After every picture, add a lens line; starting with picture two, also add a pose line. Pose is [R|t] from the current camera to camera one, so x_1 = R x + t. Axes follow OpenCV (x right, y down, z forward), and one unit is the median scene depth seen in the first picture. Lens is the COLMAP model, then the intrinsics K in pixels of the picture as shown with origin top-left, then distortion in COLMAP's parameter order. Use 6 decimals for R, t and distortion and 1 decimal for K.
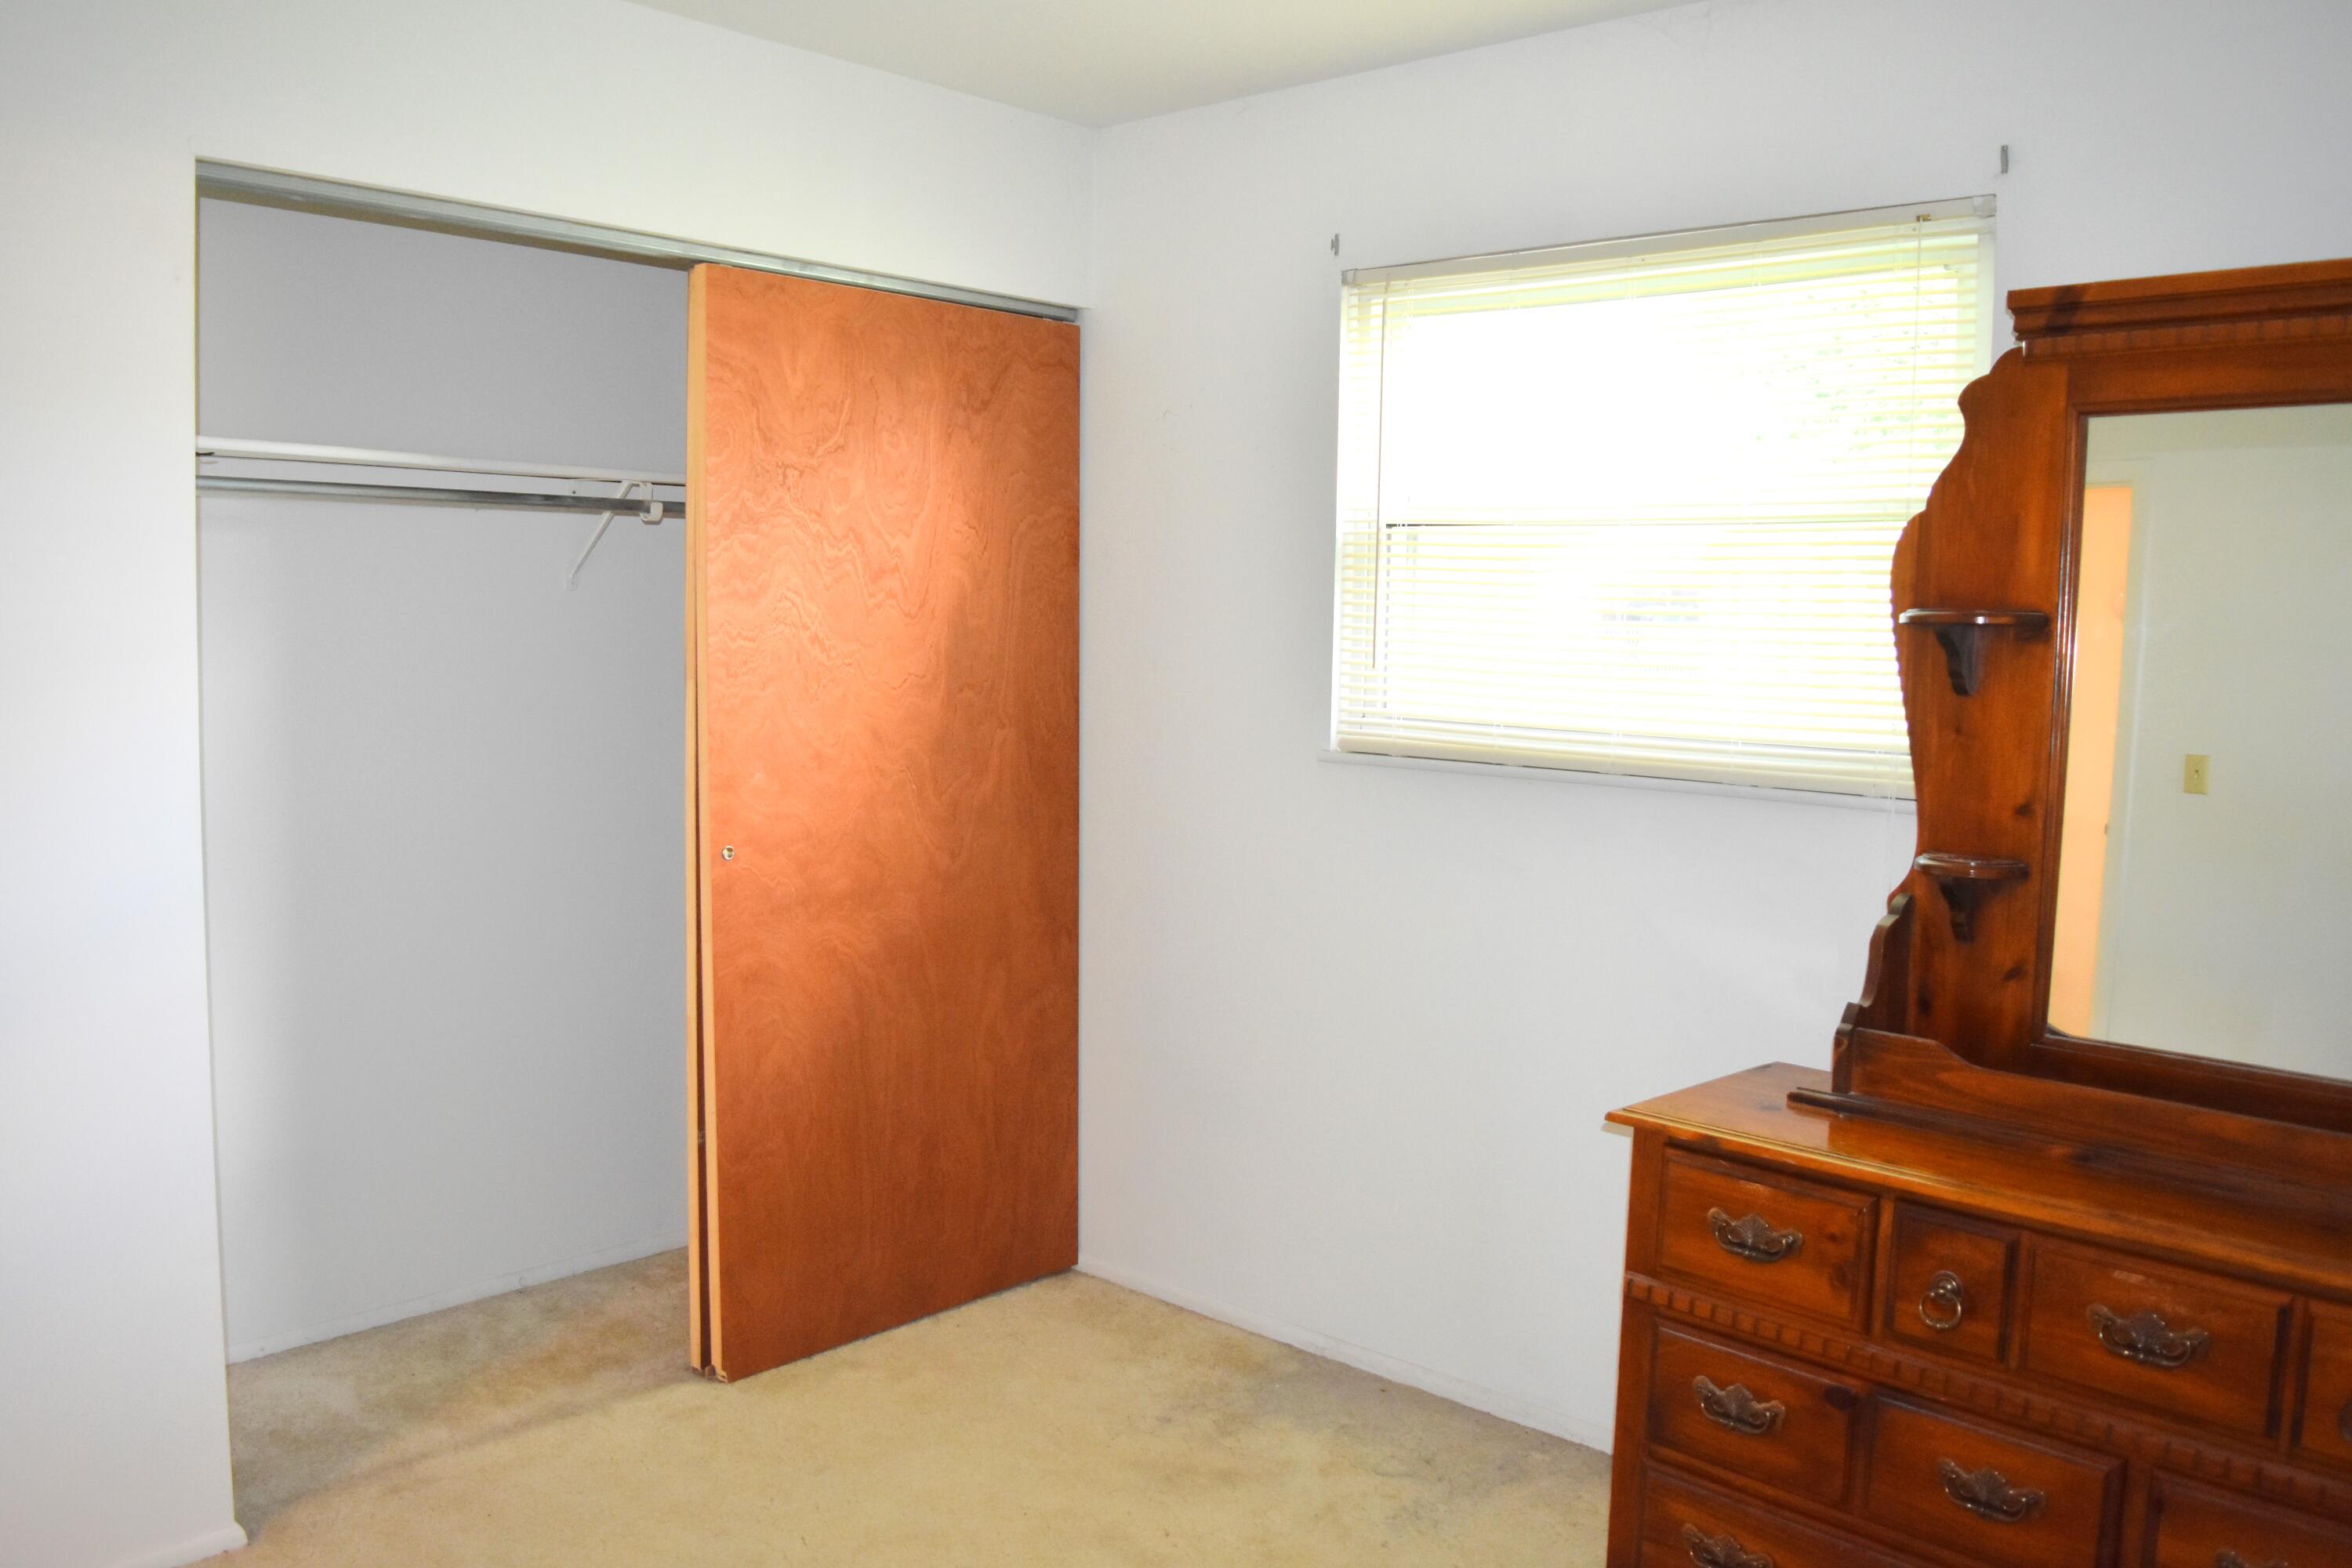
lens RADIAL K [[1875.2, 0, 1178.7], [0, 1875.2, 791.1], [0, 0, 1]] dist [-0.082534, 0.007861]
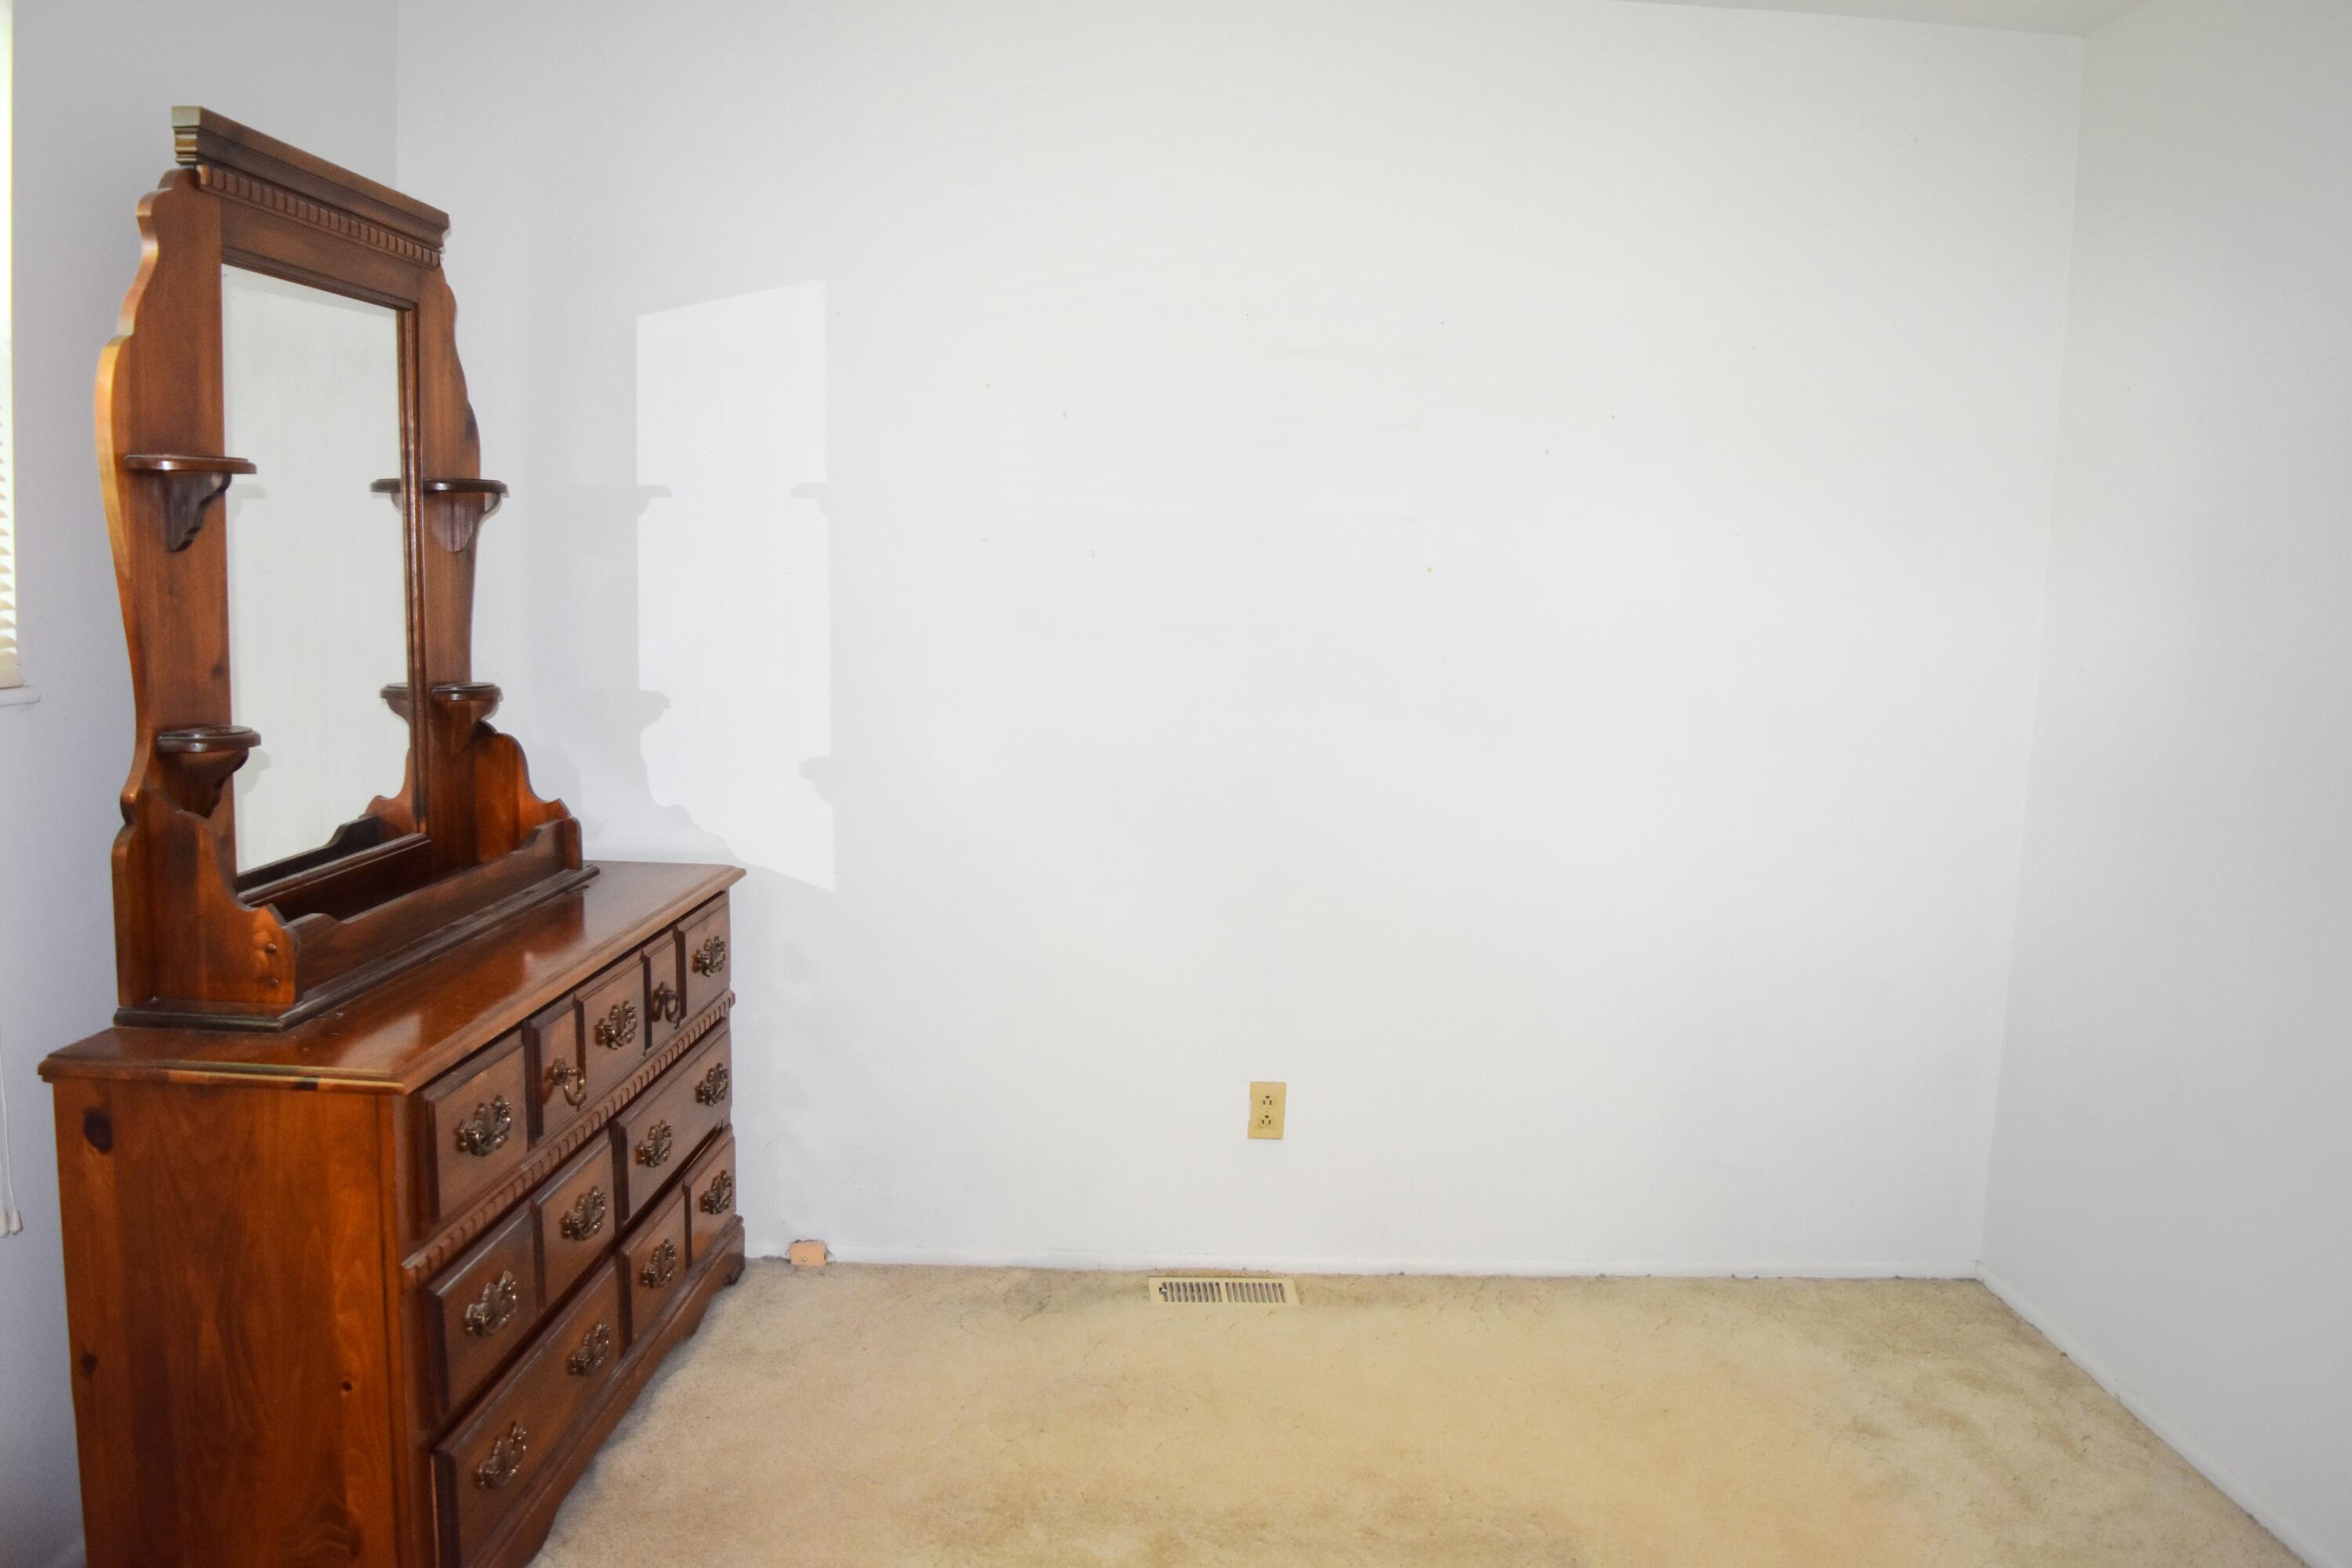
lens RADIAL K [[1875.2, 0, 1184.6], [0, 1875.2, 785.0], [0, 0, 1]] dist [-0.082534, 0.007861]
pose [[-0.698254, -0.128686, 0.704188, -0.563069], [0.020412, 0.979730, 0.199280, -0.109721], [-0.715559, 0.153522, -0.681474, 1.298000]]
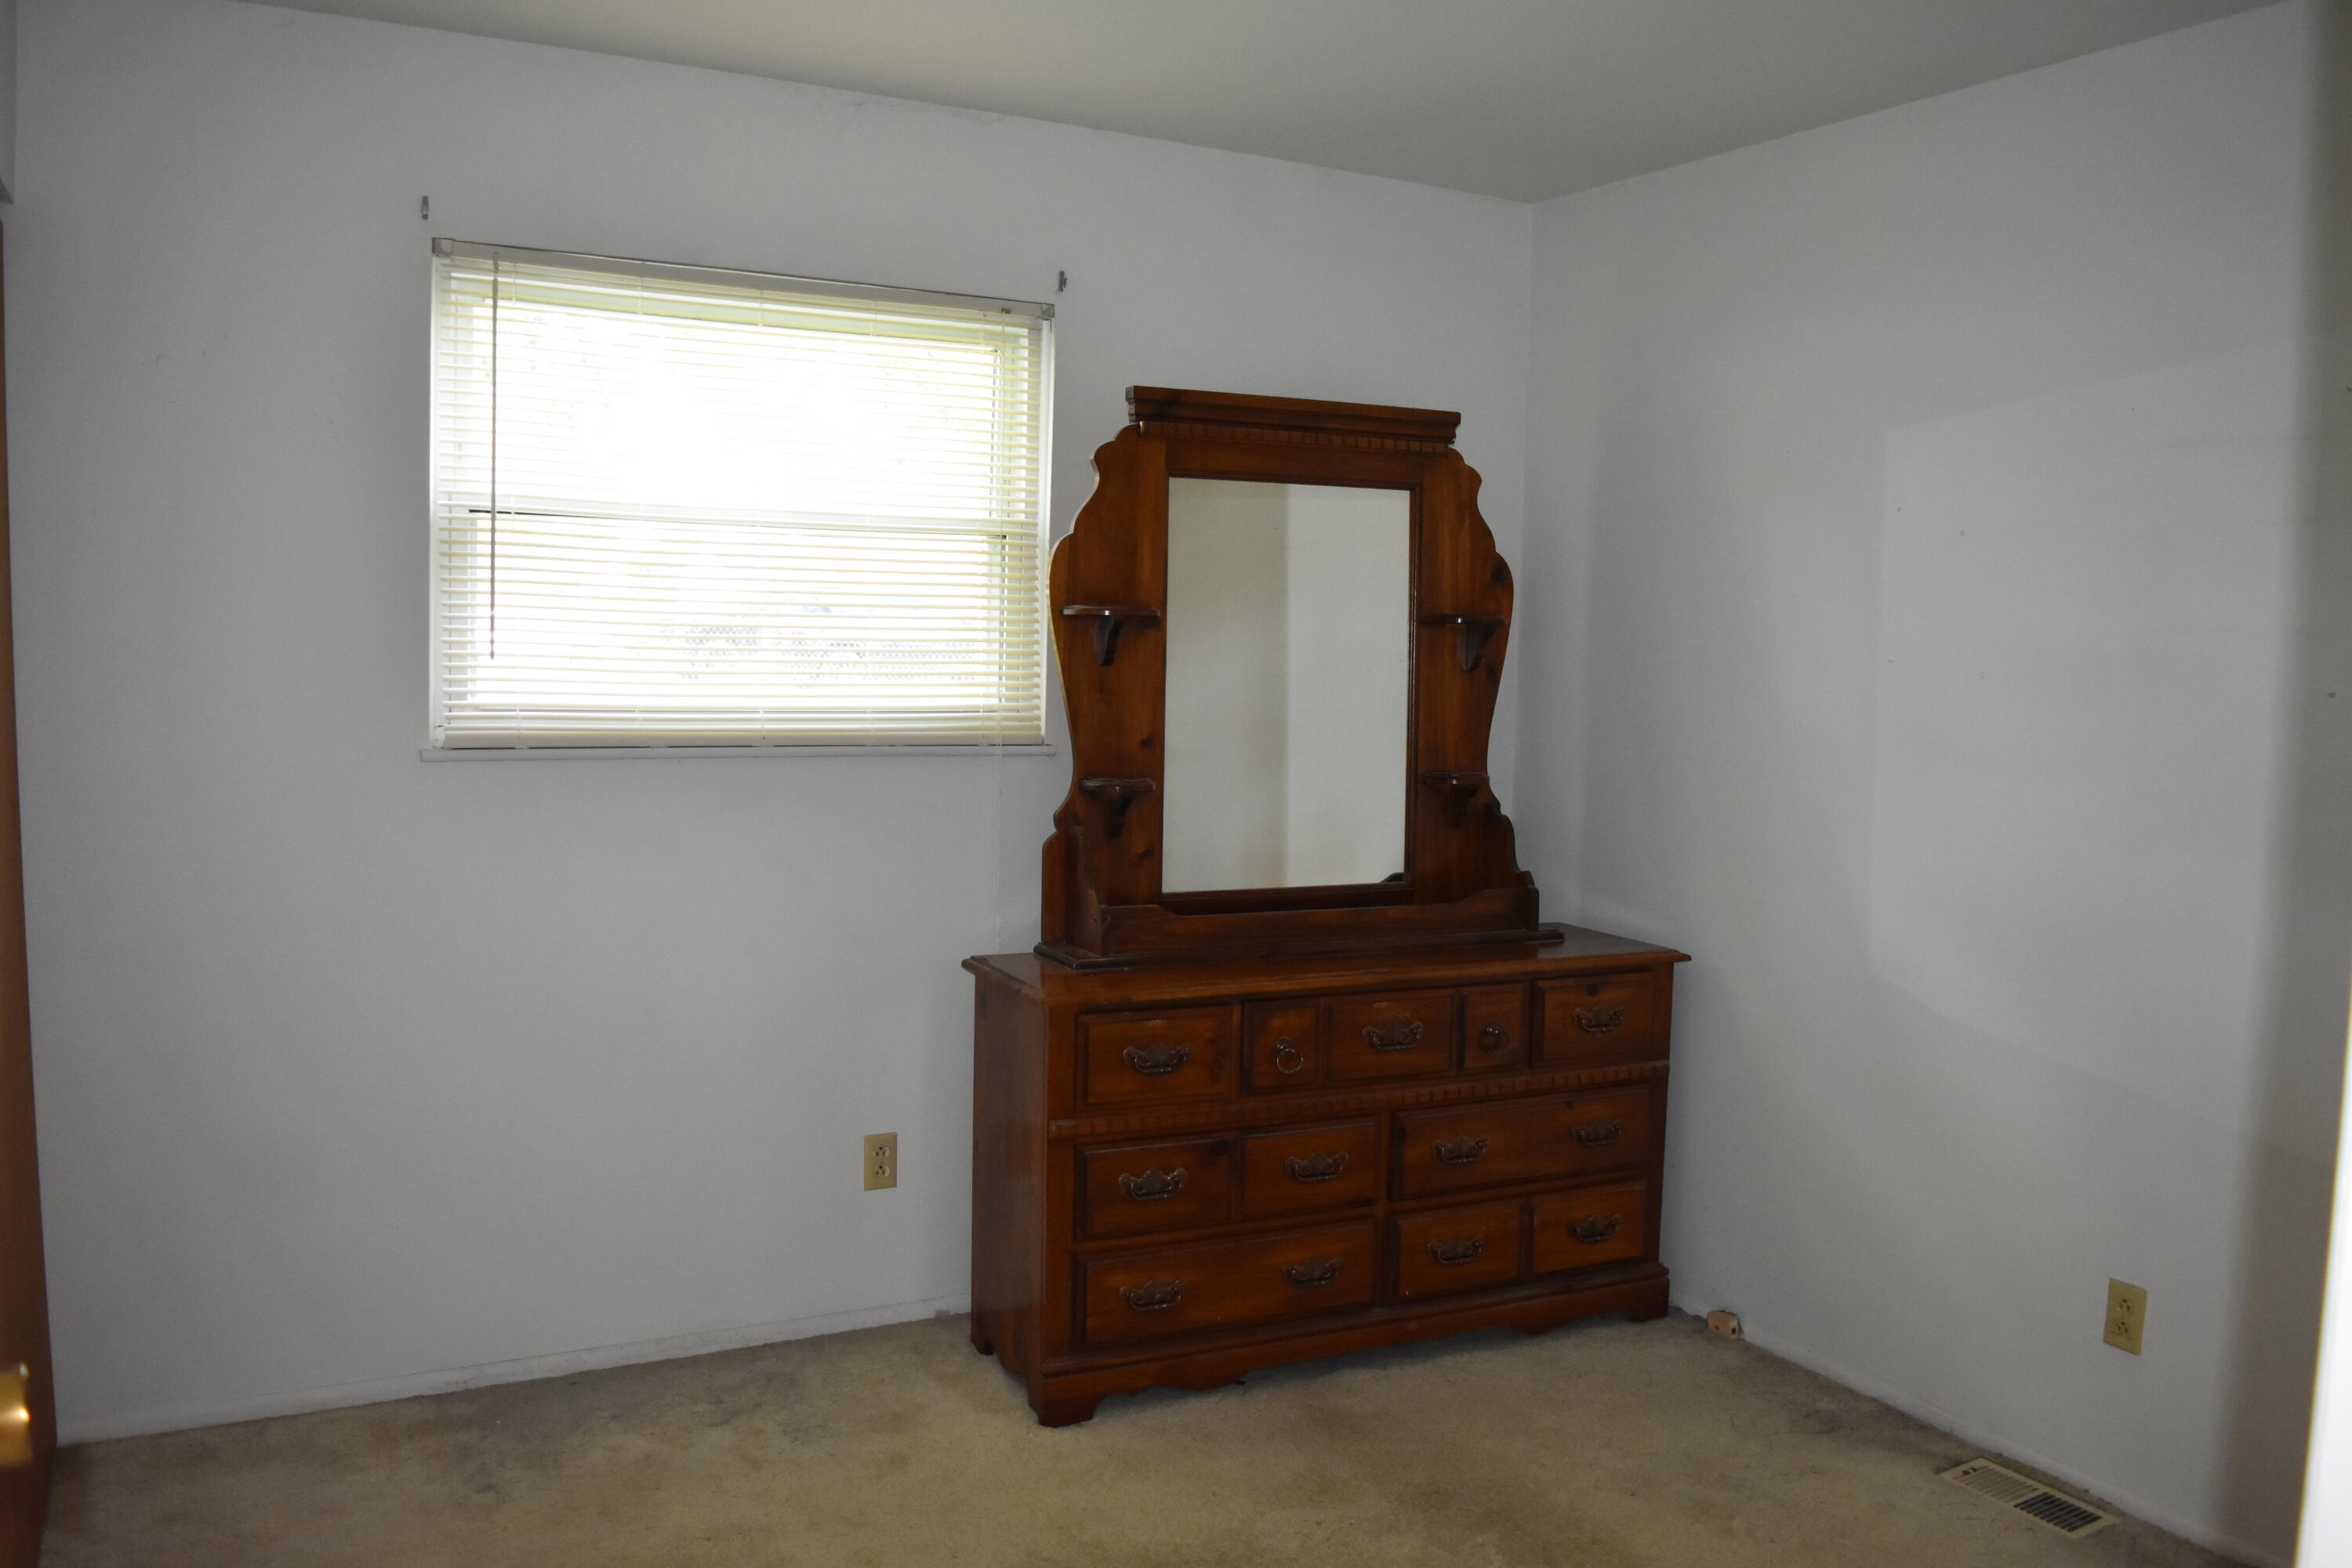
lens RADIAL K [[1875.2, 0, 1186.2], [0, 1875.2, 781.8], [0, 0, 1]] dist [-0.082534, 0.007861]
pose [[0.326322, -0.087805, 0.941172, -0.939695], [0.072703, 0.995058, 0.067625, -0.056948], [-0.942459, 0.046358, 0.331093, 0.479171]]
